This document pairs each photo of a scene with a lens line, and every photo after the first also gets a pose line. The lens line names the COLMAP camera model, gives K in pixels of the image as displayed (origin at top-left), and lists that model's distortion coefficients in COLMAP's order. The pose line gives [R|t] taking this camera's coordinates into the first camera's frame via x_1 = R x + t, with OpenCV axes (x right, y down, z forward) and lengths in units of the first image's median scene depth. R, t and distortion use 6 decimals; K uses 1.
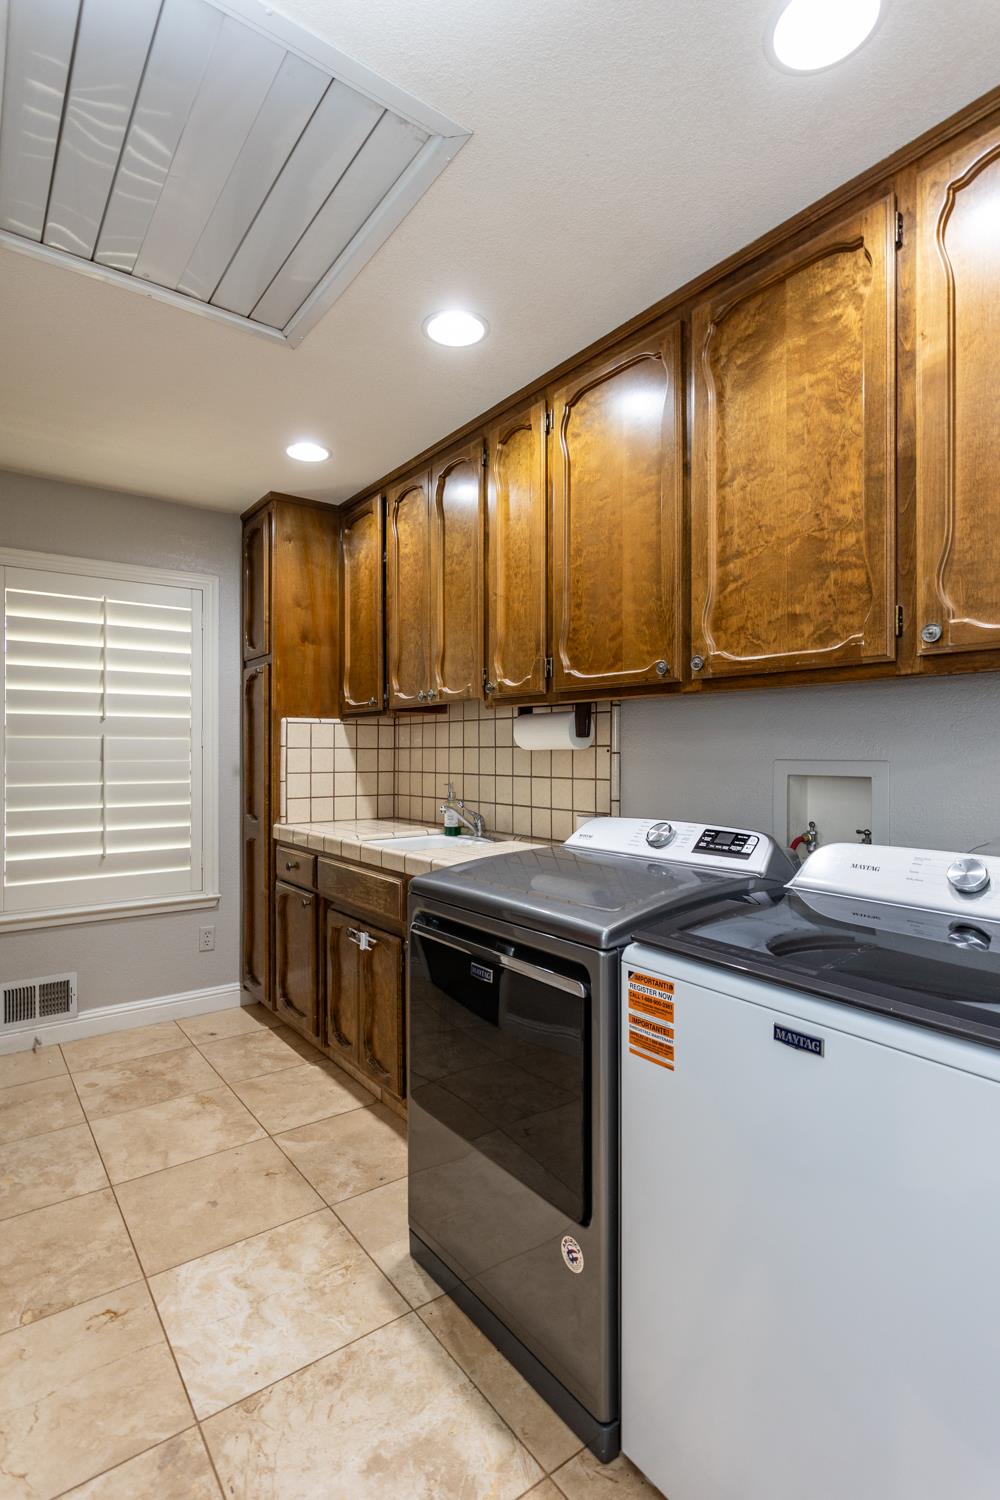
lens RADIAL K [[728.1, 0, 498.0], [0, 728.1, 746.7], [0, 0, 1]] dist [0.002467, 0.002551]
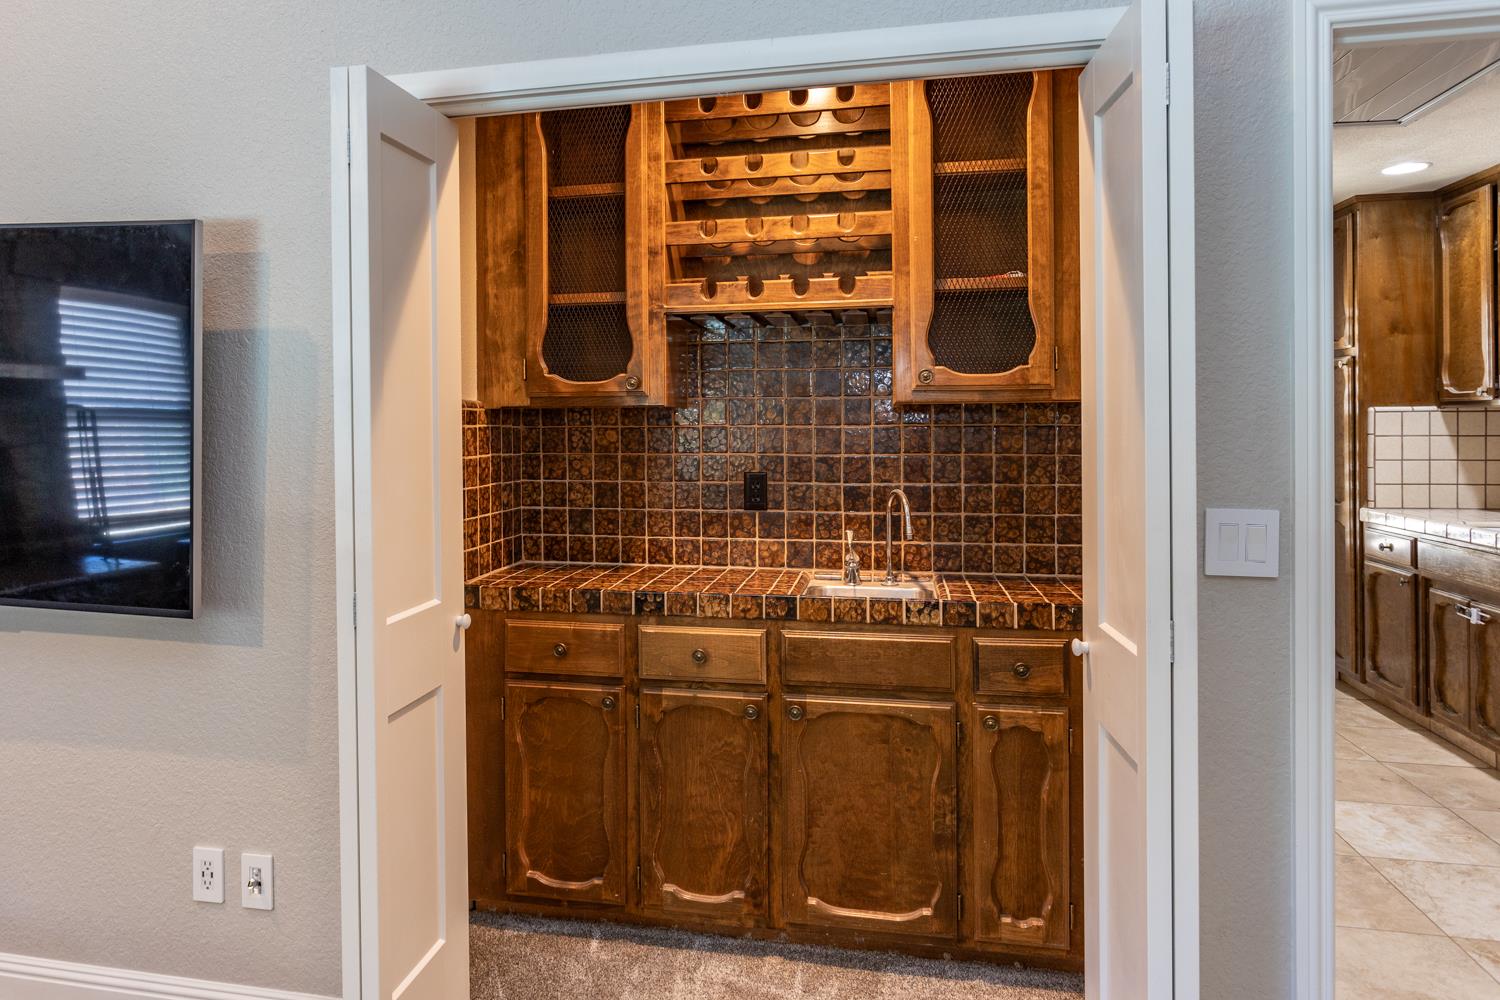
lens RADIAL K [[880.5, 0, 748.9], [0, 880.5, 428.7], [0, 0, 1]] dist [0.001625, -0.001076]
pose [[0.662327, -0.003022, -0.749209, 0.064620], [0.012346, 0.999900, 0.006881, -0.028384], [0.749113, -0.013808, 0.662298, -0.521157]]
